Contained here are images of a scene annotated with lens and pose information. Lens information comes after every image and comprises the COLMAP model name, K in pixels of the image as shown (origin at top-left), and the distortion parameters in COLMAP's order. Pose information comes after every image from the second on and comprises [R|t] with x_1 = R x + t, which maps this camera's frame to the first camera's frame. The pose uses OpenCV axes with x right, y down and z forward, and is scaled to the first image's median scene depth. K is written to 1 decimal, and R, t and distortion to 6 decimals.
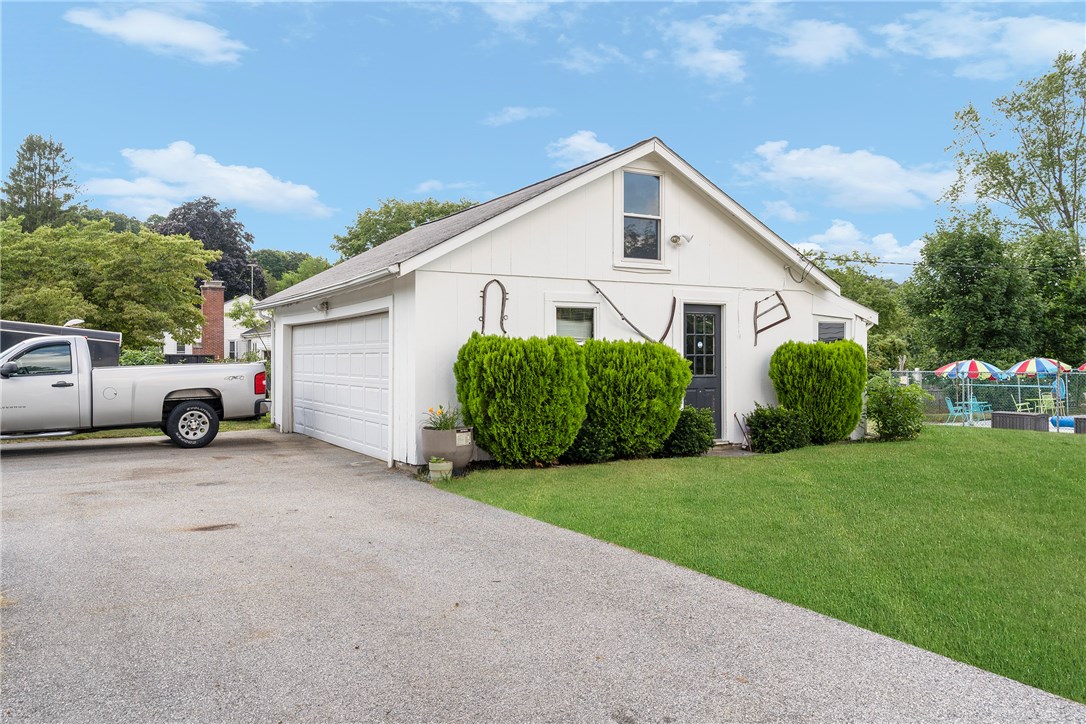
lens RADIAL K [[844.6, 0, 543.0], [0, 844.6, 362.0], [0, 0, 1]] dist [0.007361, 0.001577]
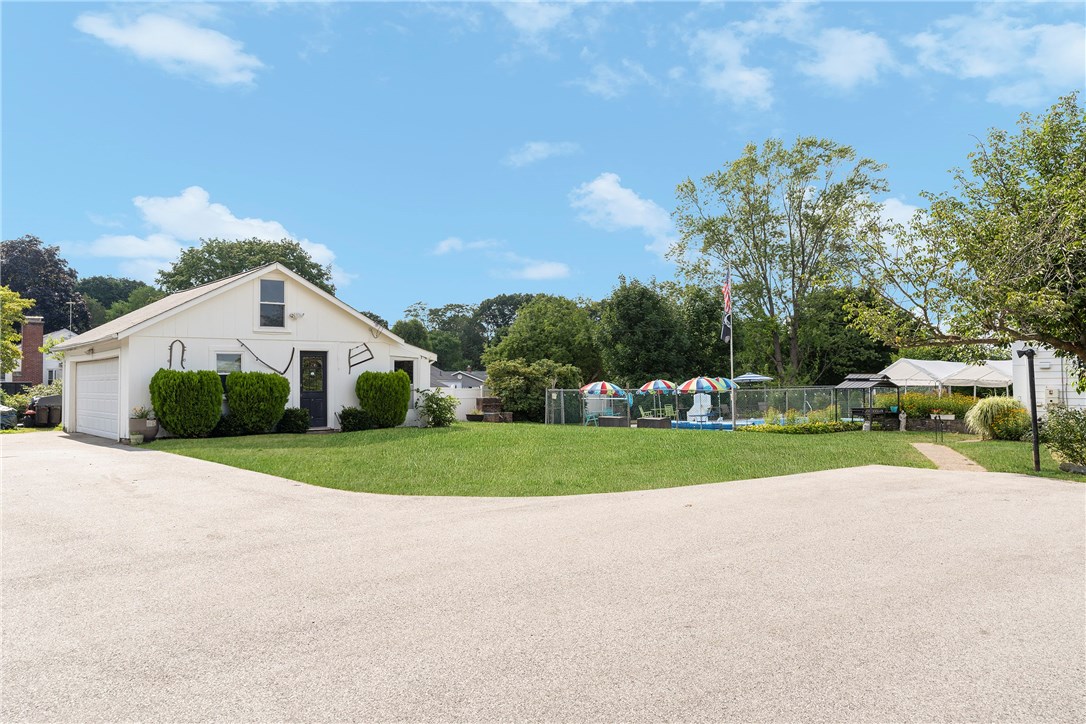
lens RADIAL K [[835.2, 0, 543.0], [0, 835.2, 362.0], [0, 0, 1]] dist [-0.001432, -0.002868]
pose [[0.985925, -0.003766, 0.167145, 0.372210], [0.008736, 0.999541, -0.029008, 0.010474], [-0.166959, 0.030060, 0.985505, -0.825489]]
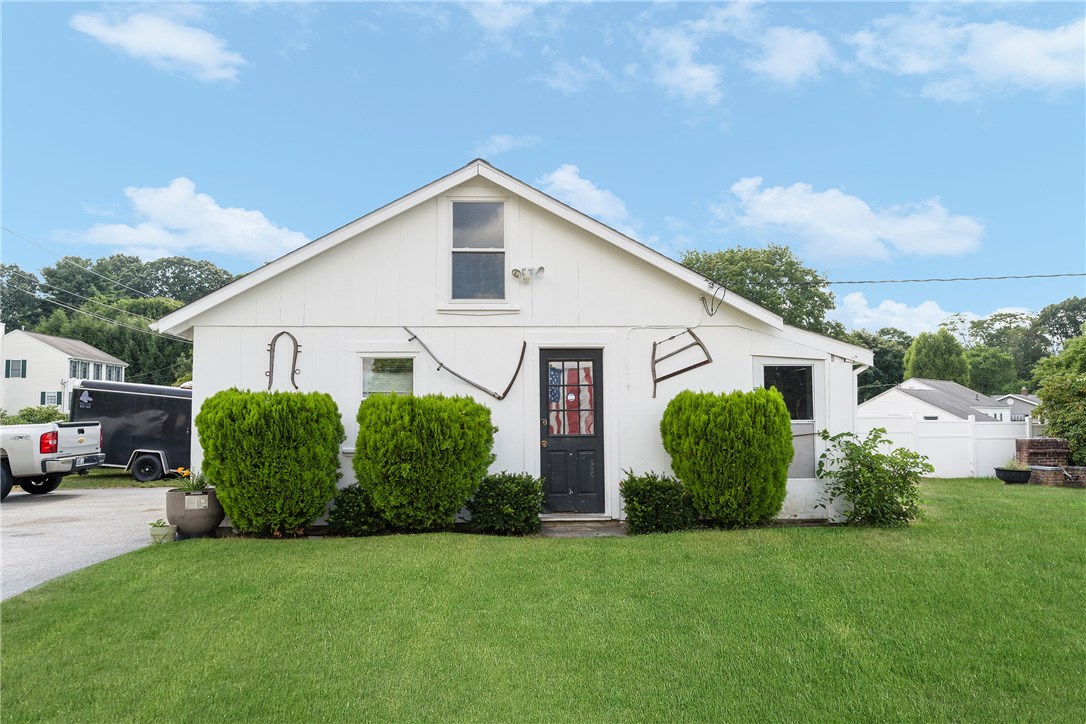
lens RADIAL K [[835.2, 0, 543.0], [0, 835.2, 362.0], [0, 0, 1]] dist [-0.001432, -0.002868]
pose [[0.900231, -0.031874, -0.434245, 0.519107], [0.004501, 0.997945, -0.063919, -0.002818], [0.435390, 0.055587, 0.898524, 0.252719]]
